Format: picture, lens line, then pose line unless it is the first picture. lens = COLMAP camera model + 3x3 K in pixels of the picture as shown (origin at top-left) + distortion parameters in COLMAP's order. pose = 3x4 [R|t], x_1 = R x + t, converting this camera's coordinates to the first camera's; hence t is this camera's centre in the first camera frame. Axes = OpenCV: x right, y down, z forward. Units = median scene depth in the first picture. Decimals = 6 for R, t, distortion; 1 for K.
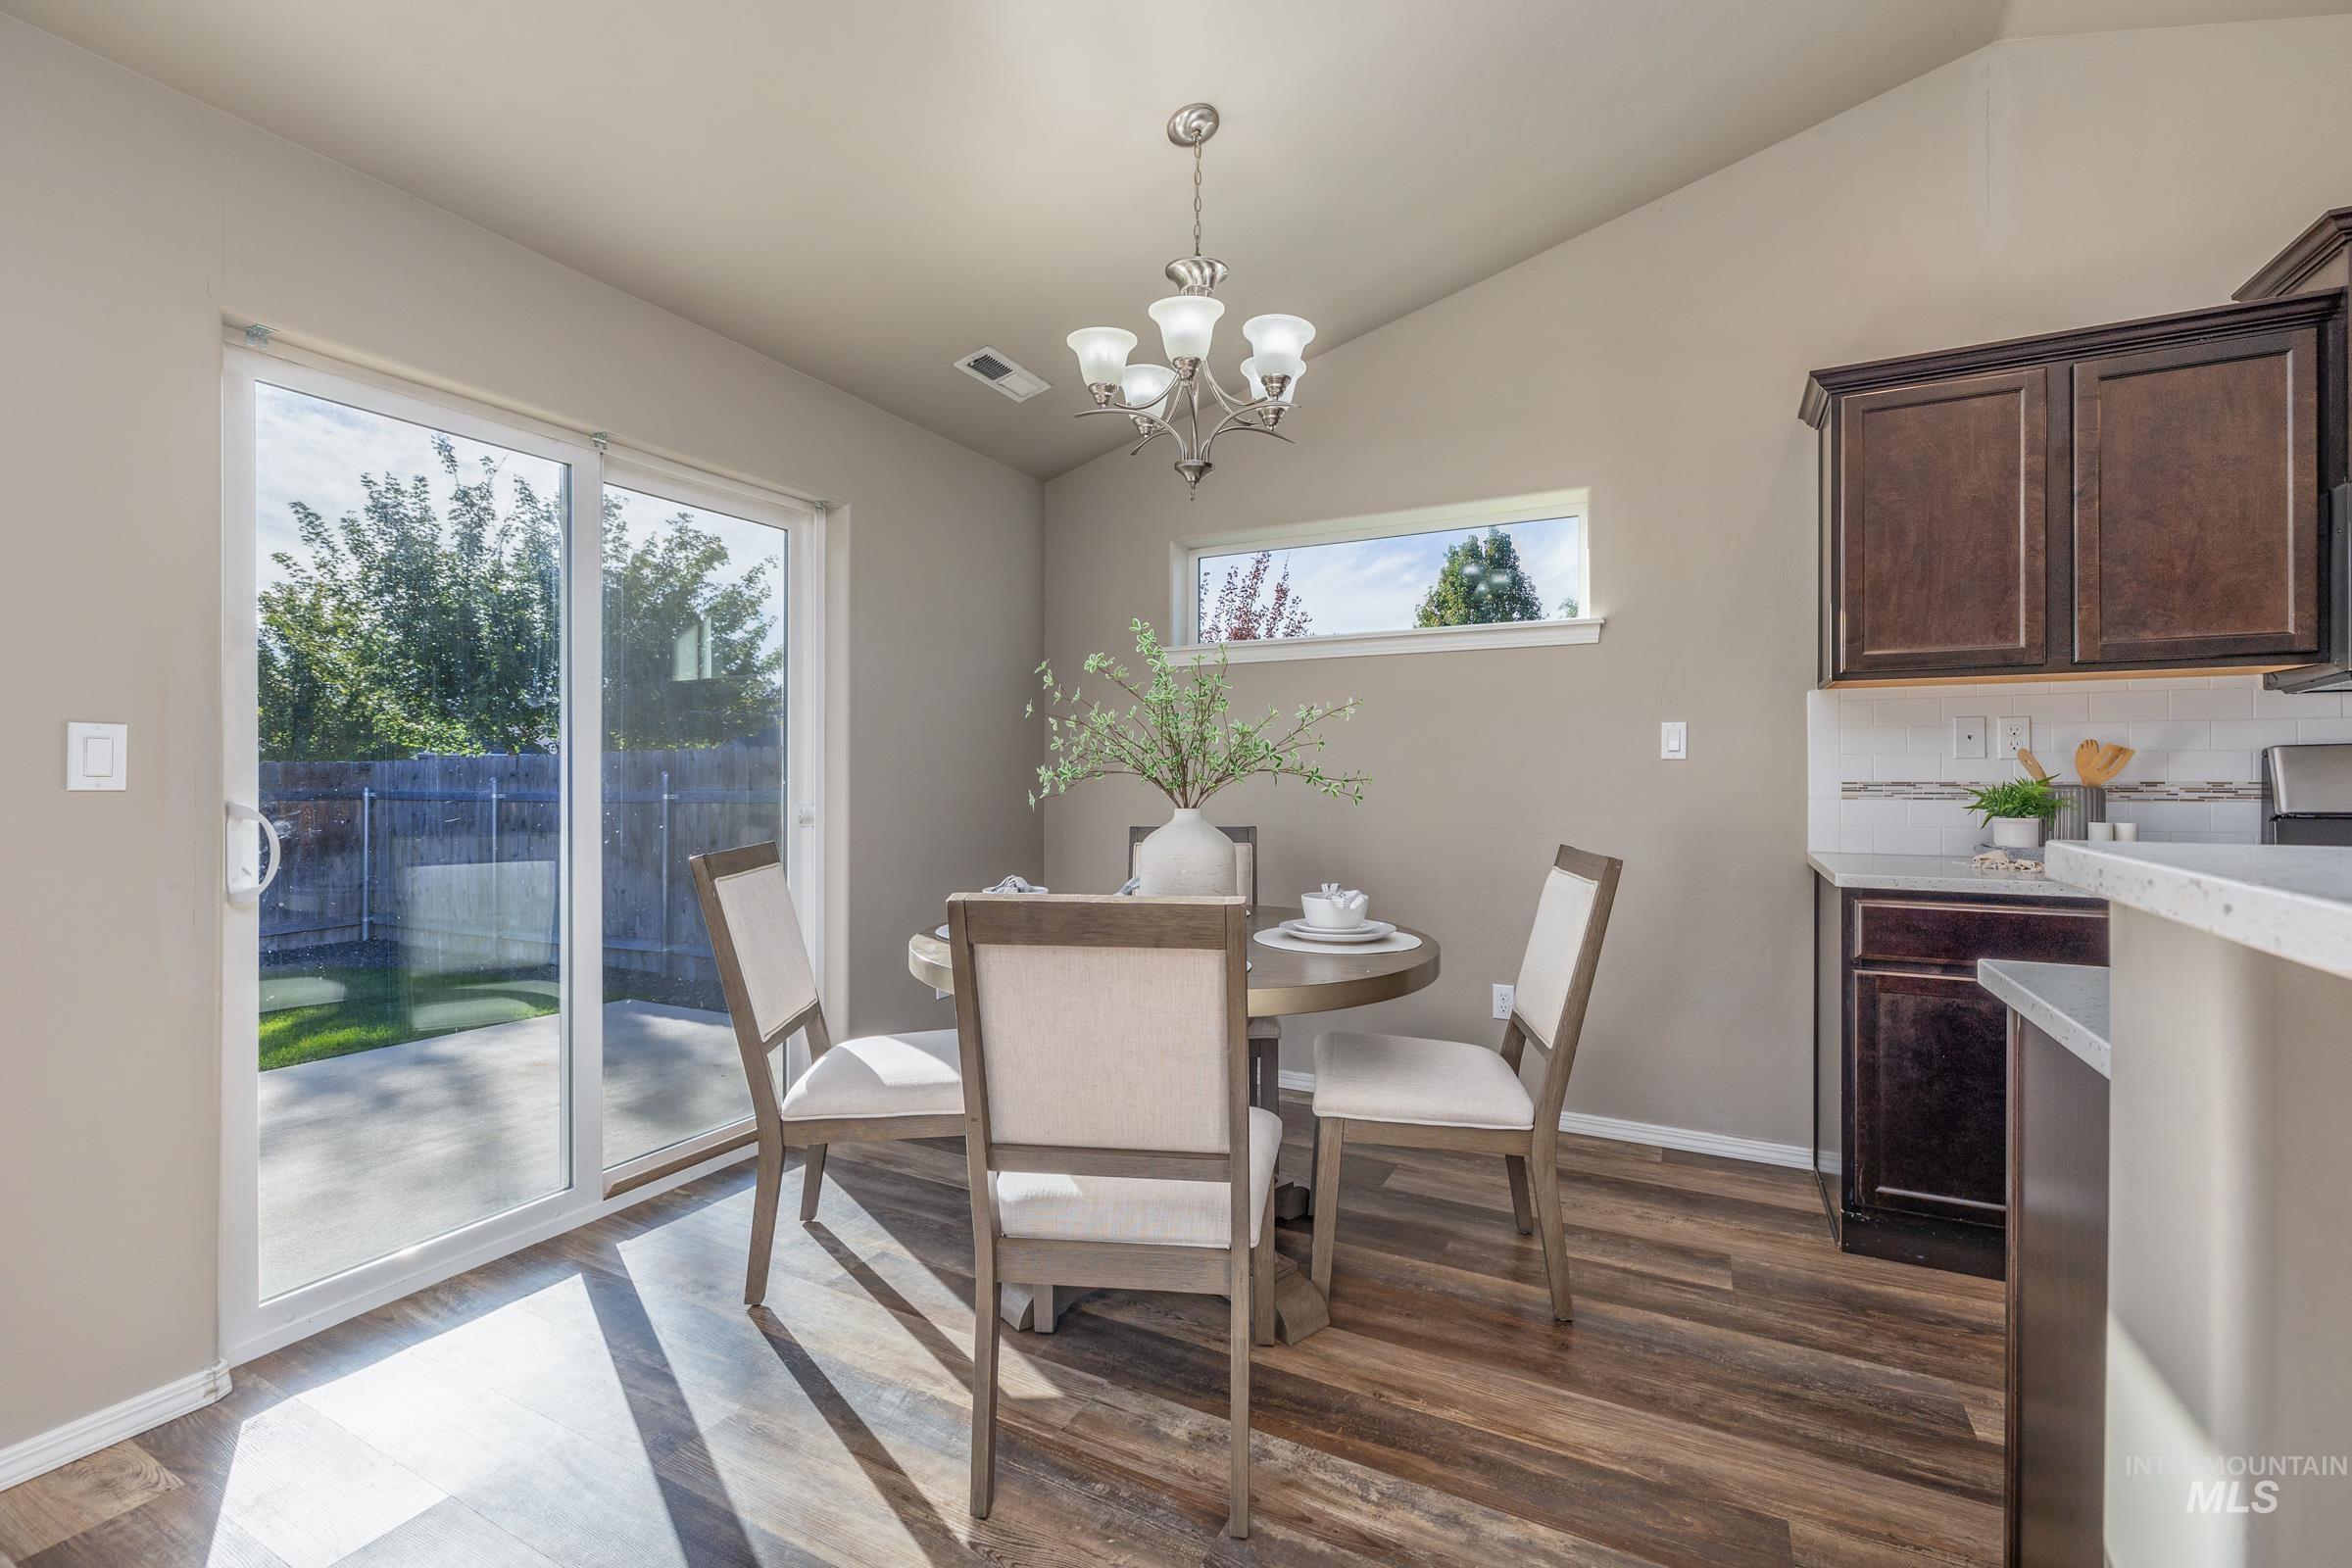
lens RADIAL K [[985.9, 0, 1178.6], [0, 985.9, 773.5], [0, 0, 1]] dist [0.000087, -0.000375]
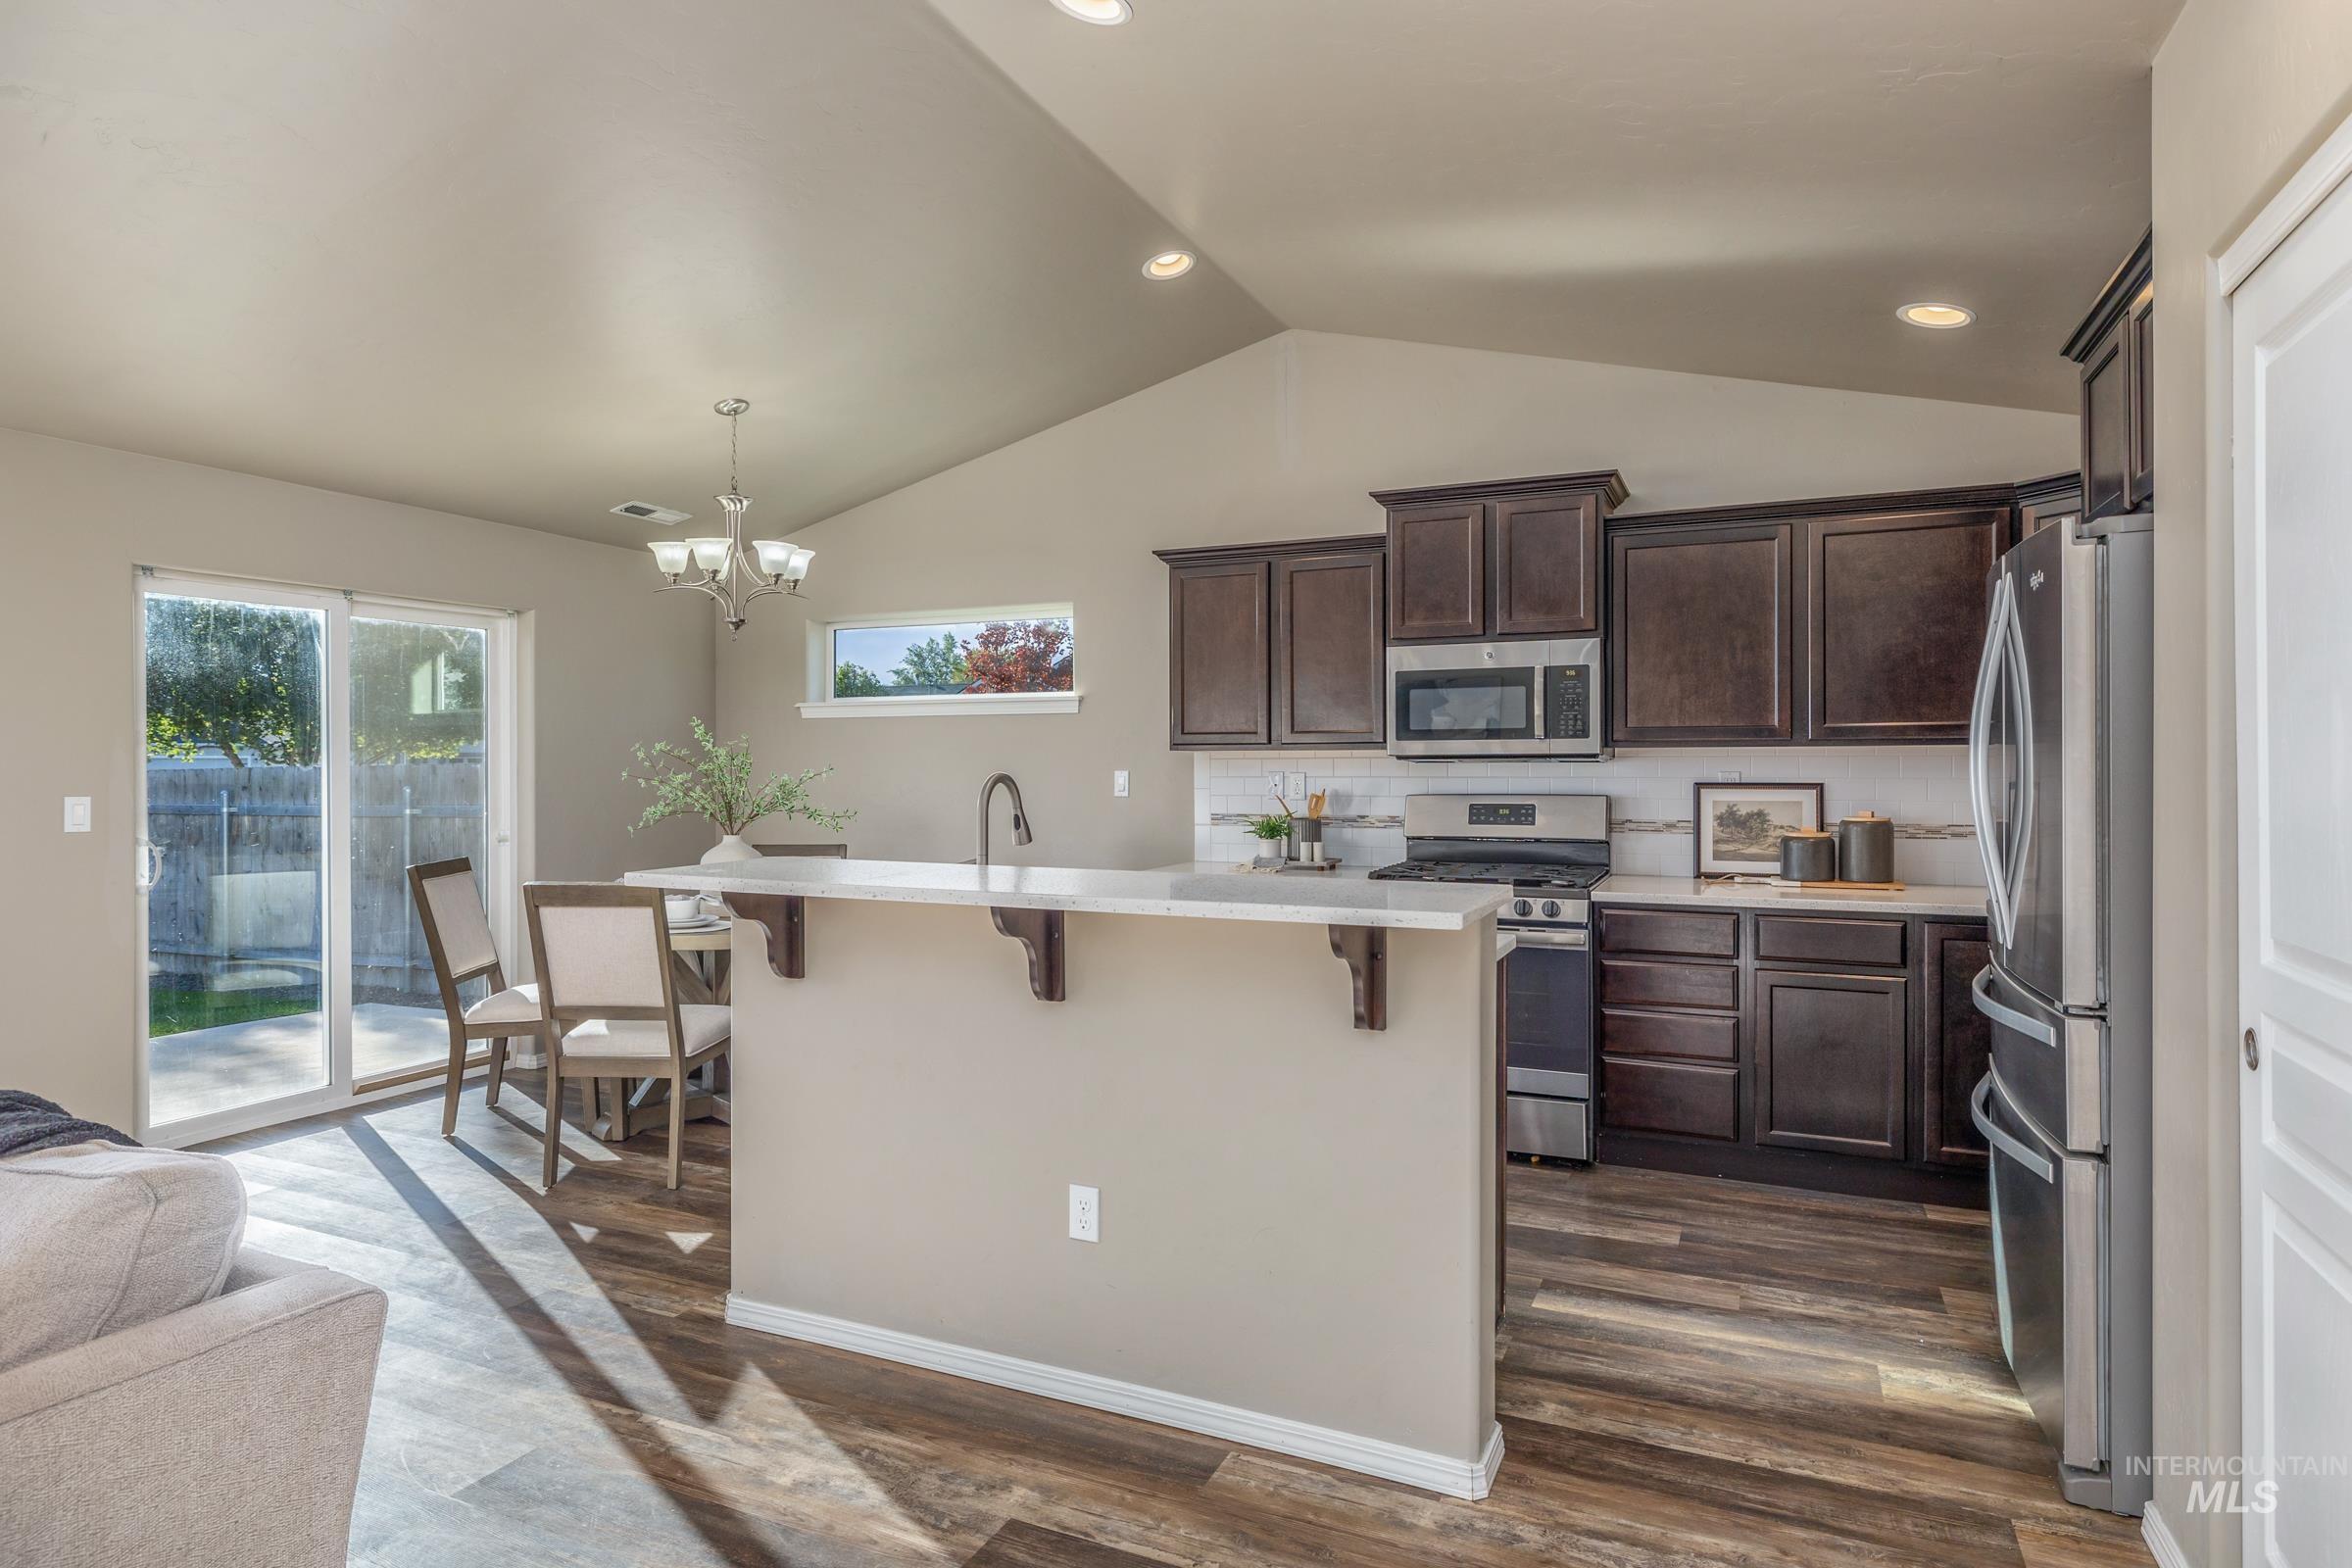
lens RADIAL K [[1282.6, 0, 1165.3], [0, 1282.6, 771.0], [0, 0, 1]] dist [0.001897, 0.000145]
pose [[0.998913, -0.000991, 0.046607, 0.619560], [0.000711, 0.999982, 0.006031, -0.081124], [-0.046612, -0.005991, 0.998895, -1.111023]]
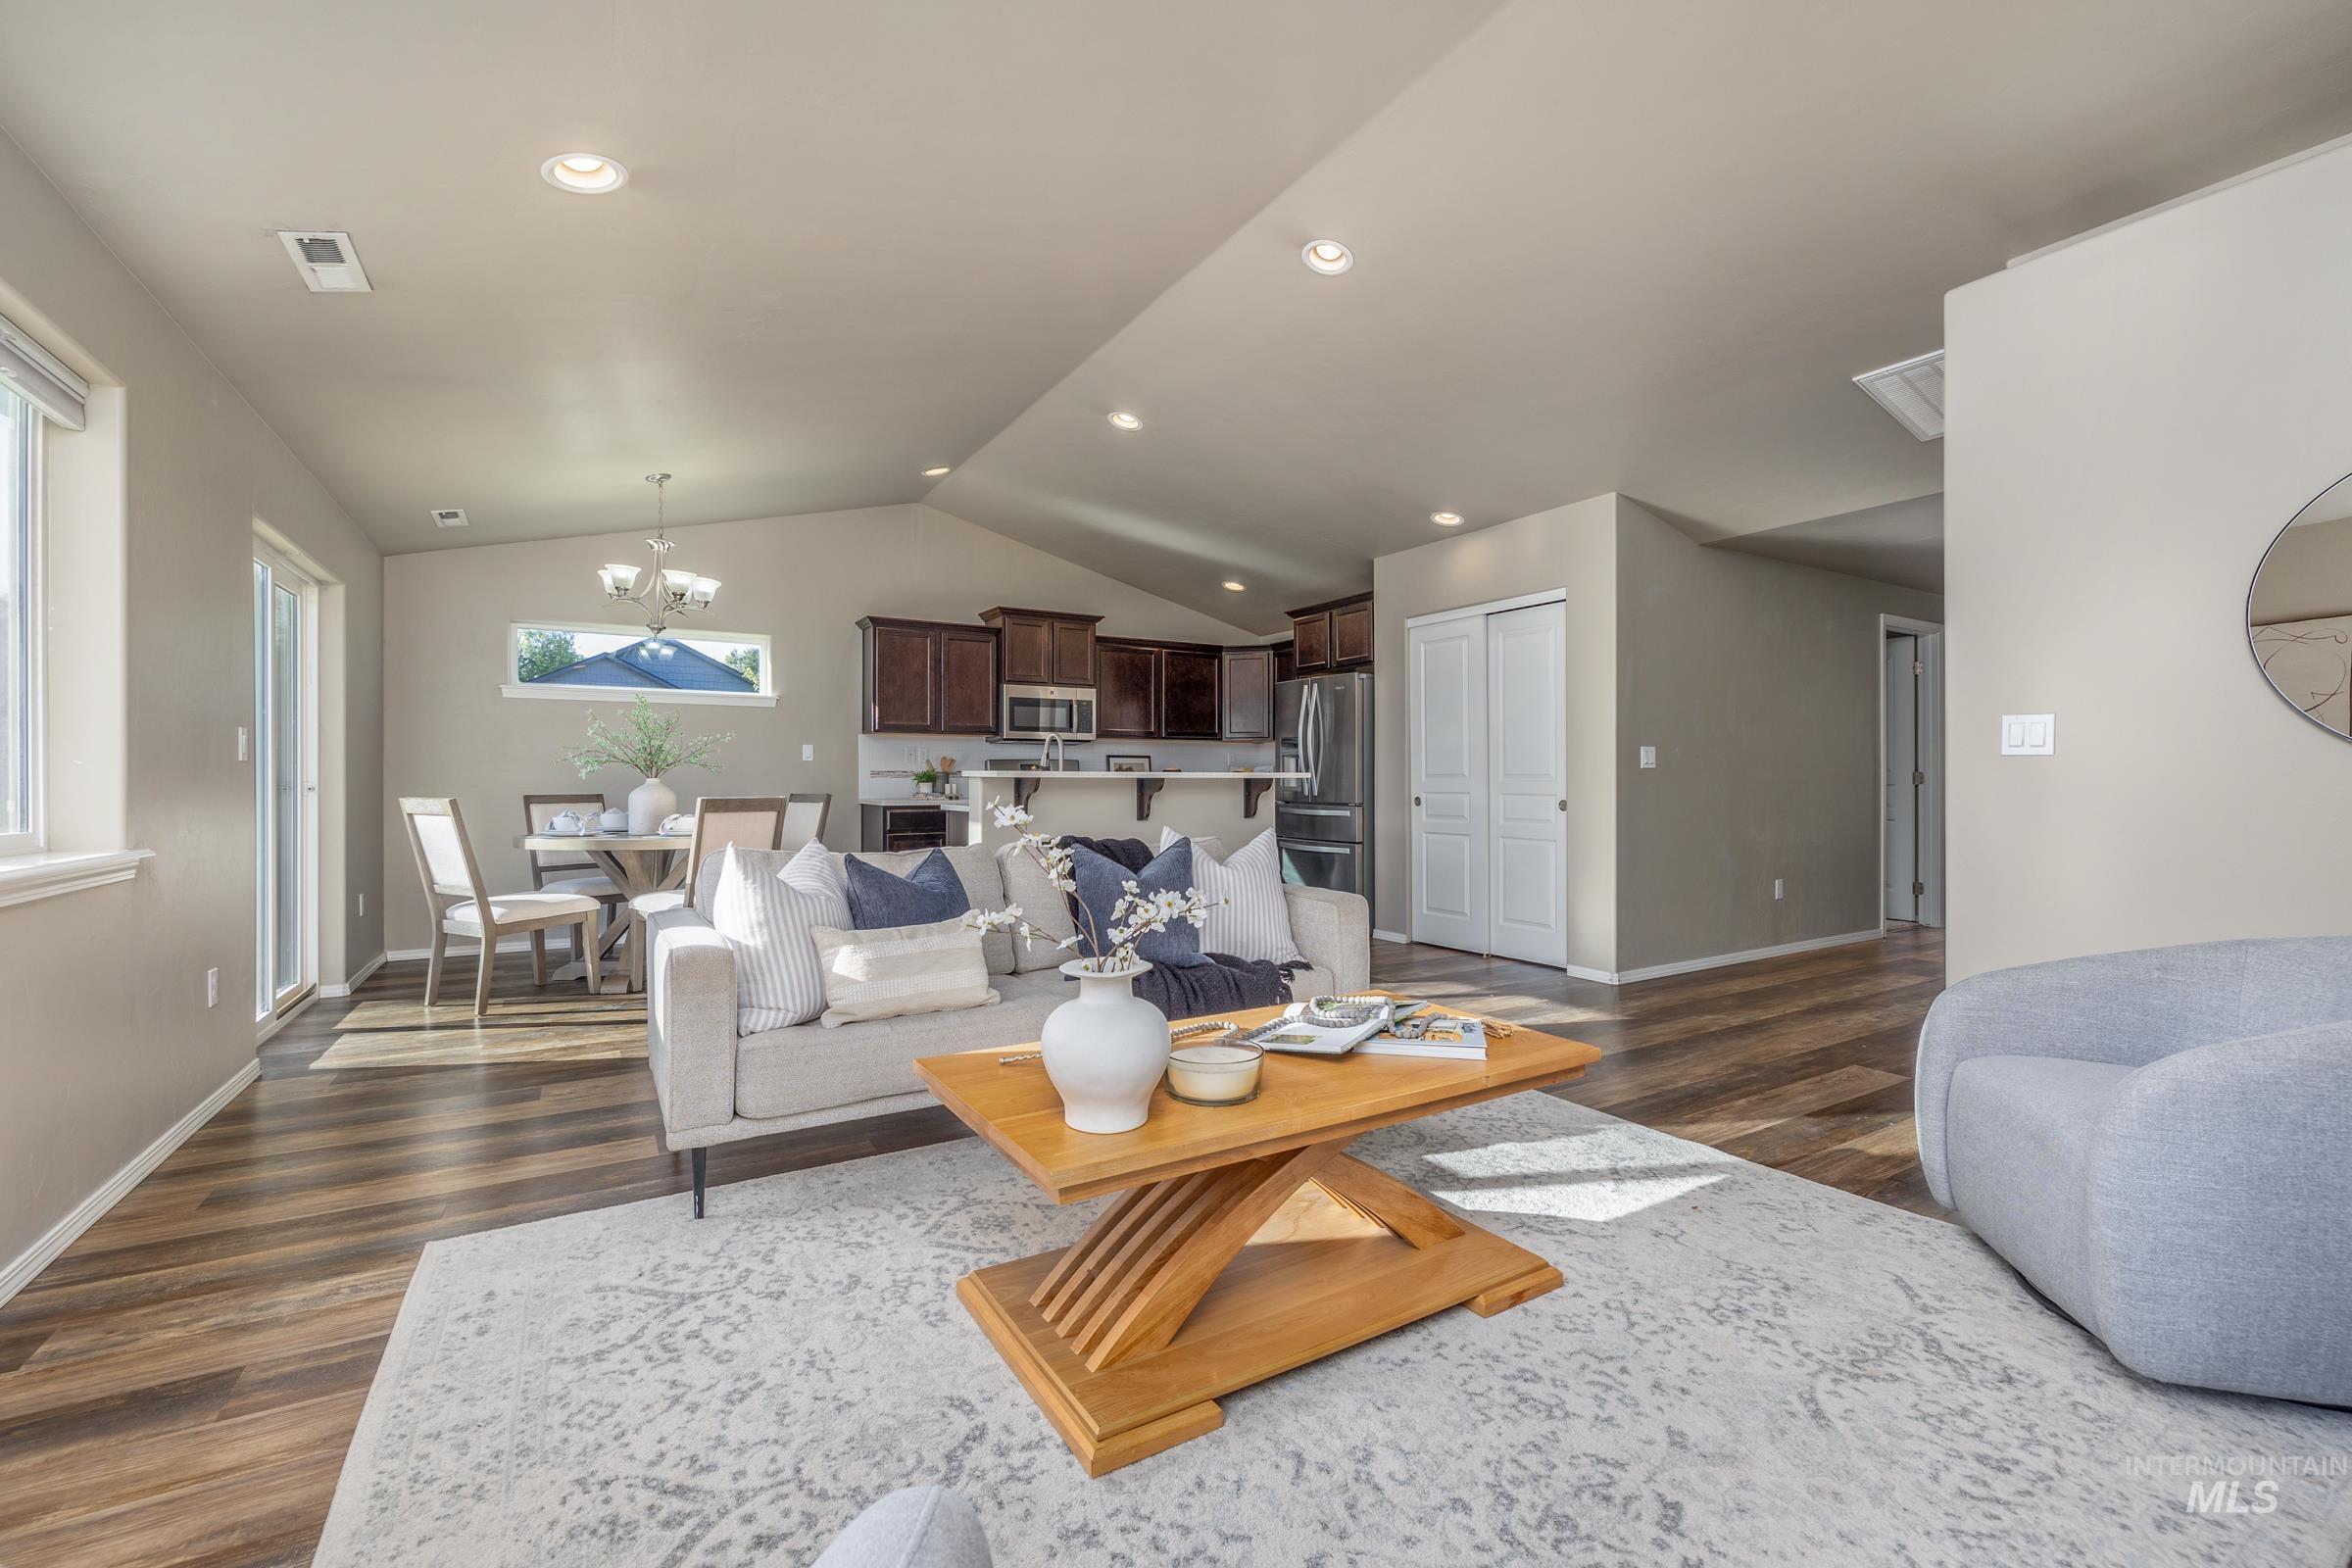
lens RADIAL K [[991.9, 0, 1174.8], [0, 991.9, 781.5], [0, 0, 1]] dist [0.000065, -0.000494]
pose [[0.525957, 0.002926, 0.850506, -1.301938], [-0.001646, 0.999996, -0.002422, 0.048672], [-0.850509, -0.000127, 0.525960, -1.206533]]
